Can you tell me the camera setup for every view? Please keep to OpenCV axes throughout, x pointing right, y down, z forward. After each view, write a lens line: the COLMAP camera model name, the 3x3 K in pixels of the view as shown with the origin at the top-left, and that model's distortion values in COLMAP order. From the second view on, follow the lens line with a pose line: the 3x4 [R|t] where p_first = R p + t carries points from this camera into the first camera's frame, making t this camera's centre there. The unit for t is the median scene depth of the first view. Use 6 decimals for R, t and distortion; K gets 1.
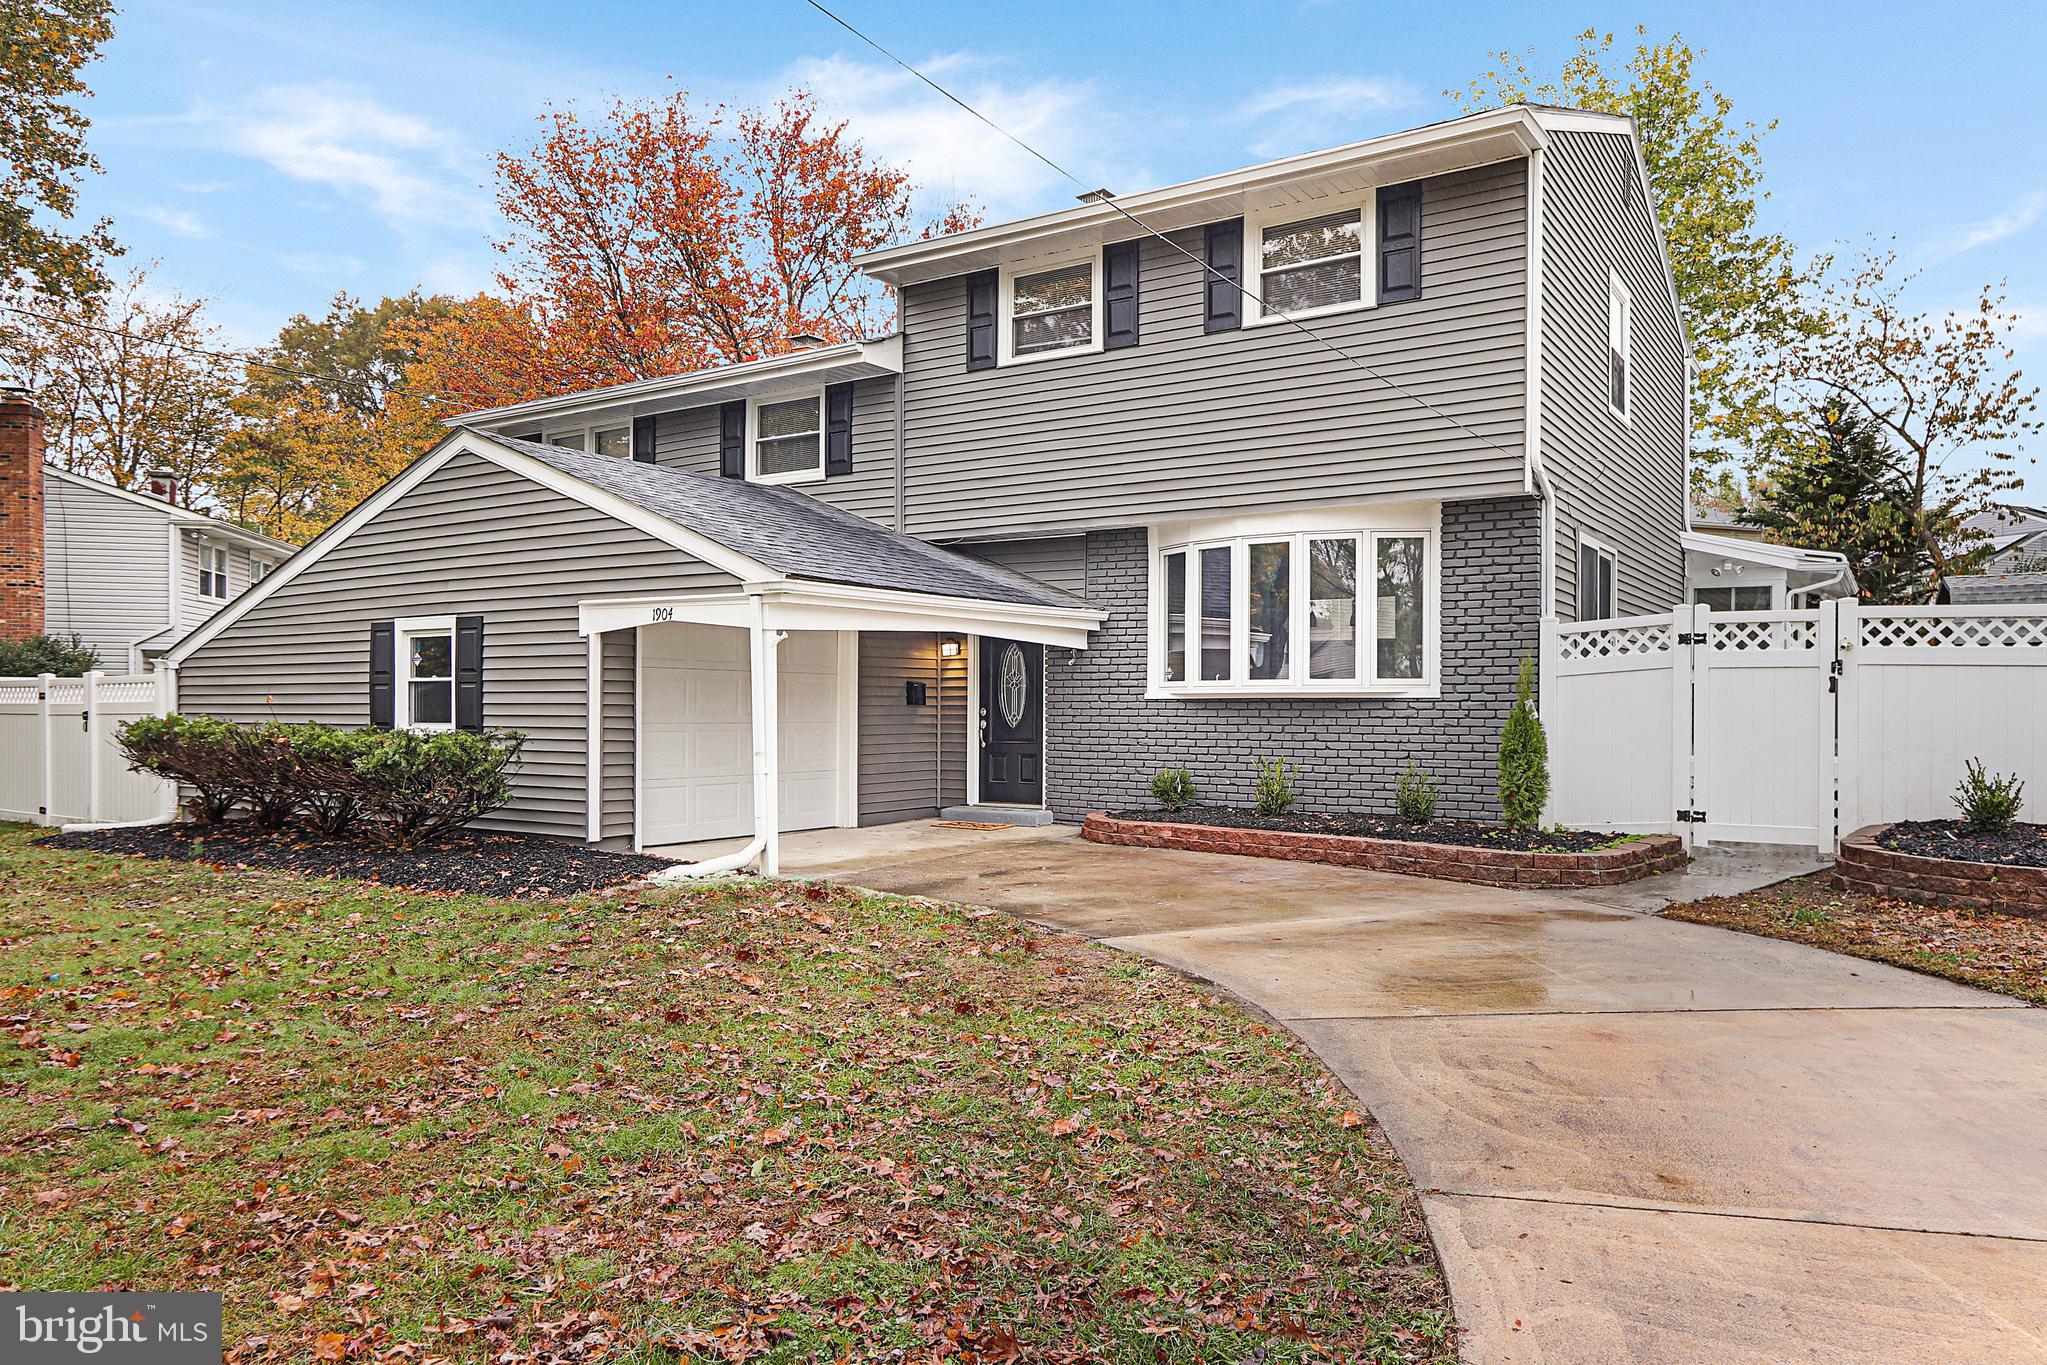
lens RADIAL K [[1380.0, 0, 1023.6], [0, 1380.0, 697.1], [0, 0, 1]] dist [-0.002703, -0.000542]
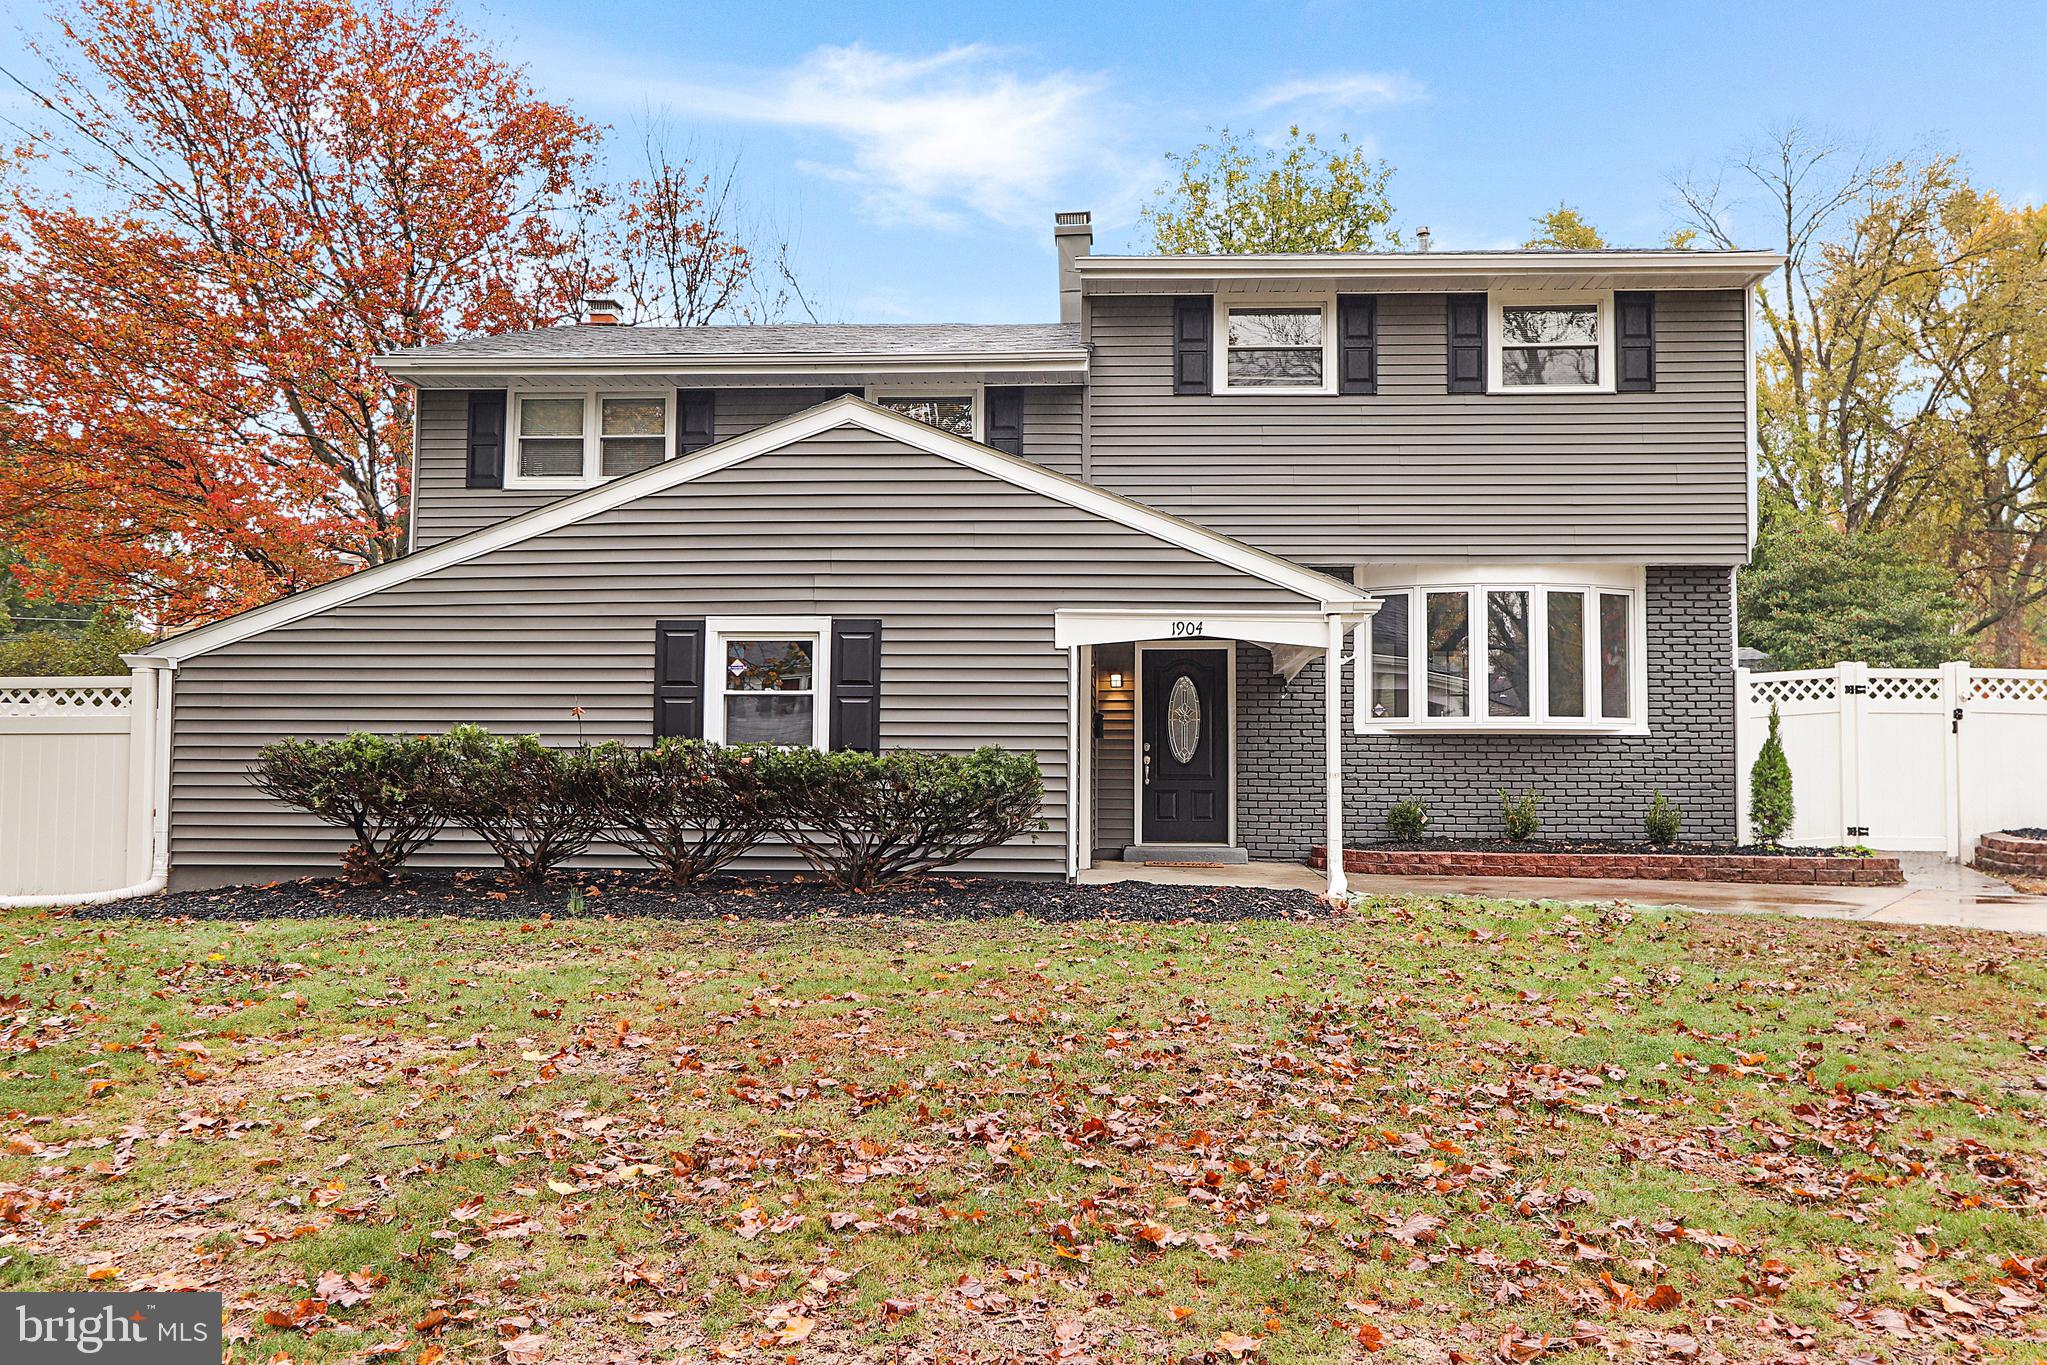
lens RADIAL K [[1625.7, 0, 1023.5], [0, 1625.7, 676.9], [0, 0, 1]] dist [-0.004304, 0.000328]
pose [[0.867103, 0.036147, 0.496816, -0.795763], [-0.009000, 0.998338, -0.056929, 0.032618], [-0.498048, 0.044892, 0.865987, 0.083134]]
